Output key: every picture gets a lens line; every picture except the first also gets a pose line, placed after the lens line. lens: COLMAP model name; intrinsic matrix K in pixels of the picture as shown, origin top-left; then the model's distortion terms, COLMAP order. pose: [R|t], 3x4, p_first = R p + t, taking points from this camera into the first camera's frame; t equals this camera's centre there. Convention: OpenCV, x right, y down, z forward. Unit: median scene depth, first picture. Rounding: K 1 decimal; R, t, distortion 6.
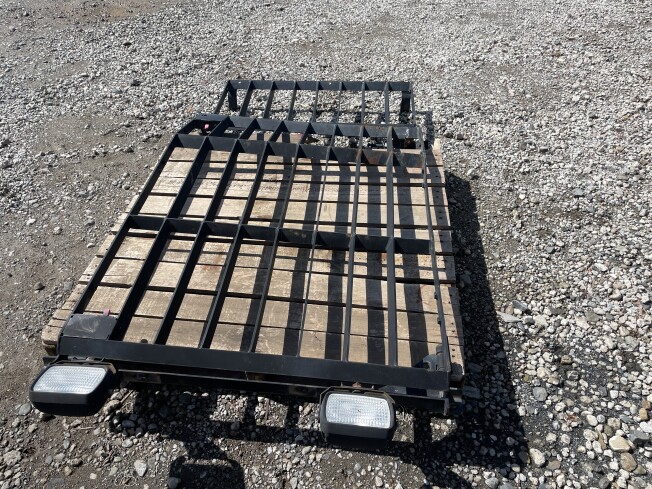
lens RADIAL K [[492.8, 0, 323.1], [0, 492.8, 244.2], [0, 0, 1]] dist [0.083202, -0.107750]
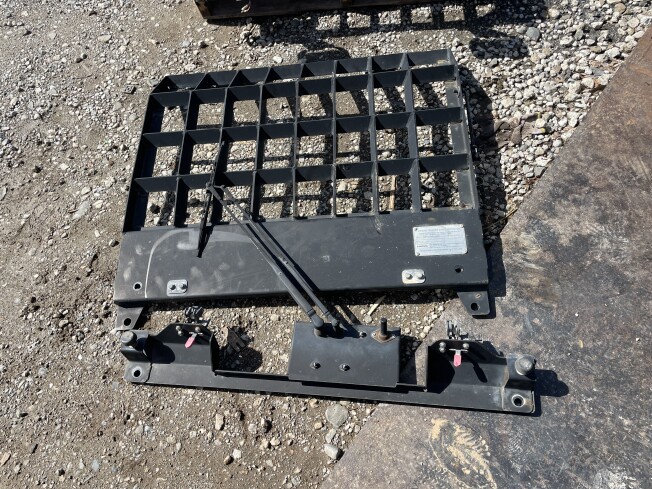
lens RADIAL K [[492.8, 0, 324.3], [0, 492.8, 248.2], [0, 0, 1]] dist [0.083202, -0.107750]
pose [[0.990711, -0.118850, -0.066072, -0.171053], [0.133348, 0.944291, 0.300888, 0.473199], [0.026630, -0.306904, 0.951368, -0.485892]]
